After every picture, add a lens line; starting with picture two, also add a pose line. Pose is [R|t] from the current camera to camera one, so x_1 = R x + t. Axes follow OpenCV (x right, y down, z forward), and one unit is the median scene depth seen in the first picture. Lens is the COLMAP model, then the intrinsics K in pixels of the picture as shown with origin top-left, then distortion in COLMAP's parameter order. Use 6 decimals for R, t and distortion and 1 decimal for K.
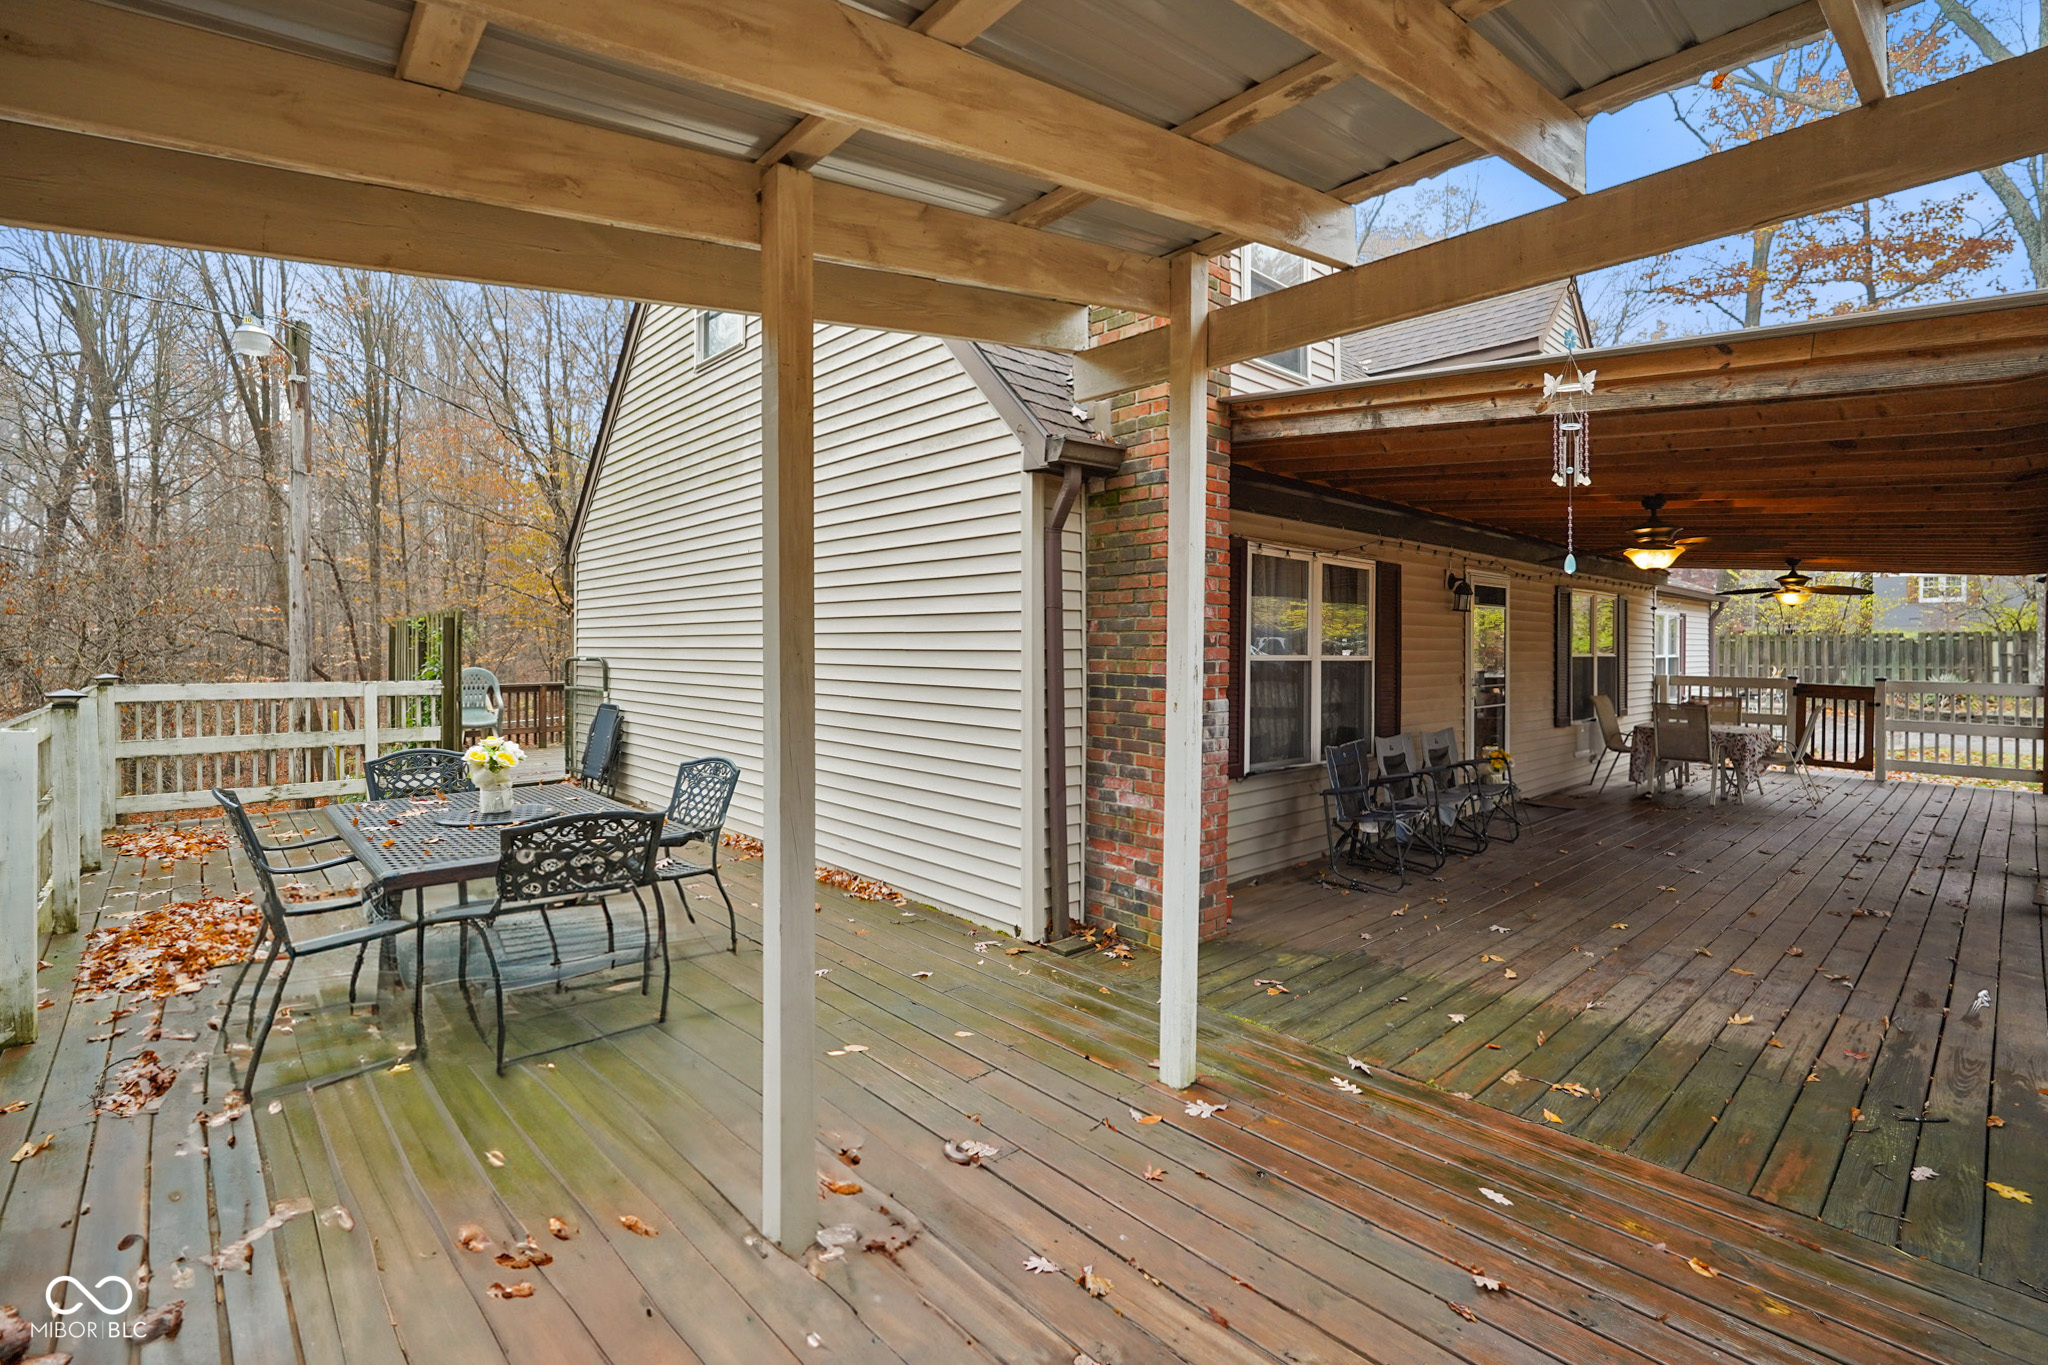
lens RADIAL K [[916.7, 0, 1024.0], [0, 916.7, 682.5], [0, 0, 1]] dist [-0.000207, 0.000003]
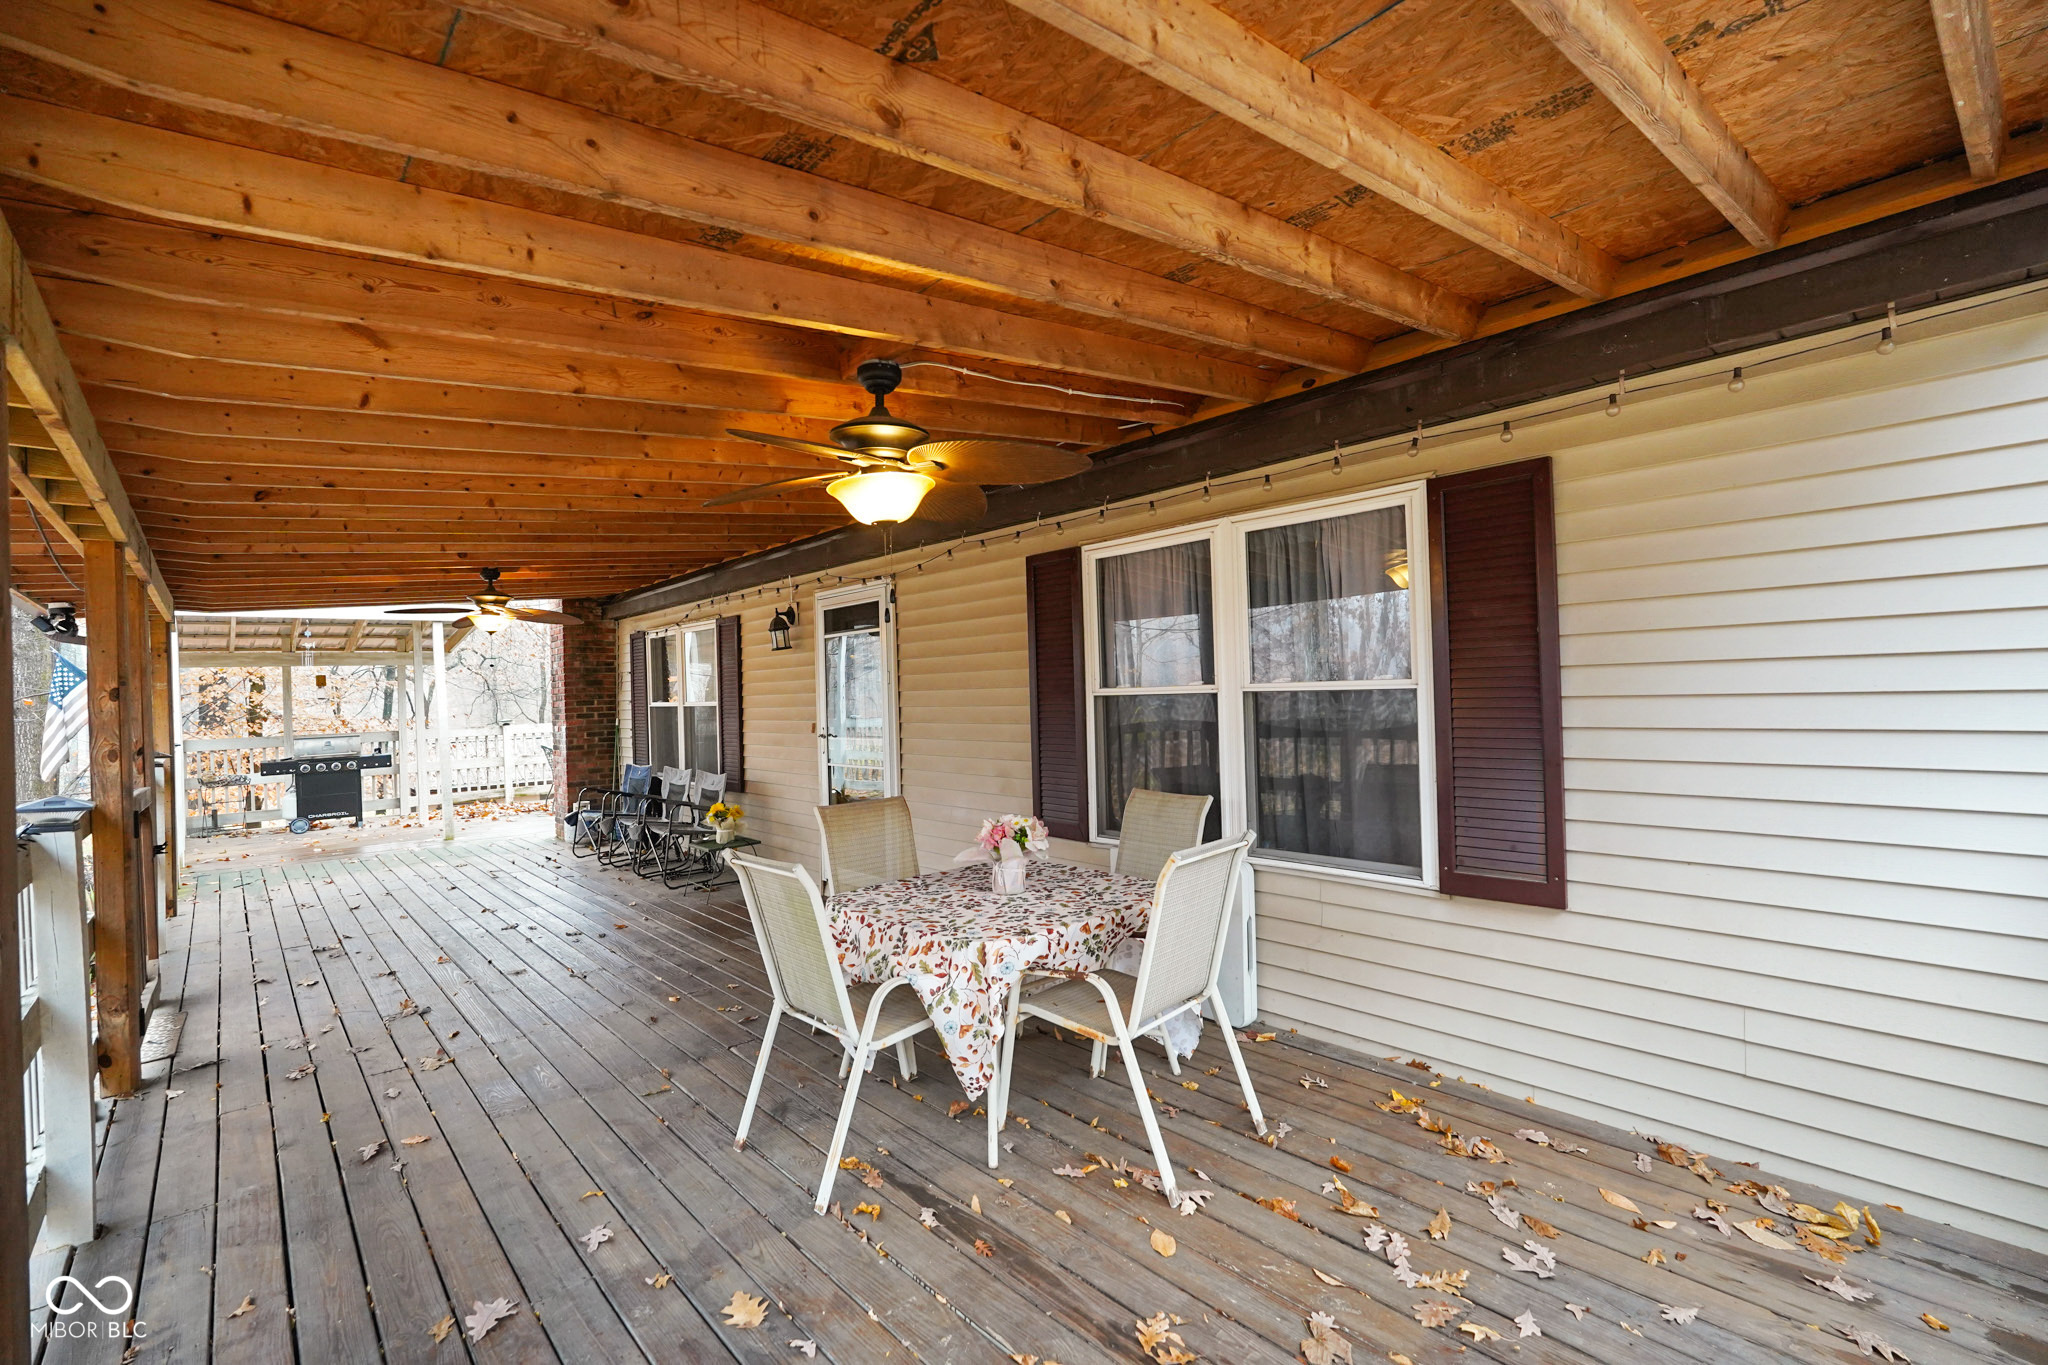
lens RADIAL K [[916.7, 0, 1024.0], [0, 916.7, 682.5], [0, 0, 1]] dist [-0.000207, 0.000003]
pose [[-0.030160, -0.014479, -0.999440, 0.979151], [-0.000849, 0.999895, -0.014460, -0.021827], [0.999545, 0.000413, -0.030169, 0.907113]]
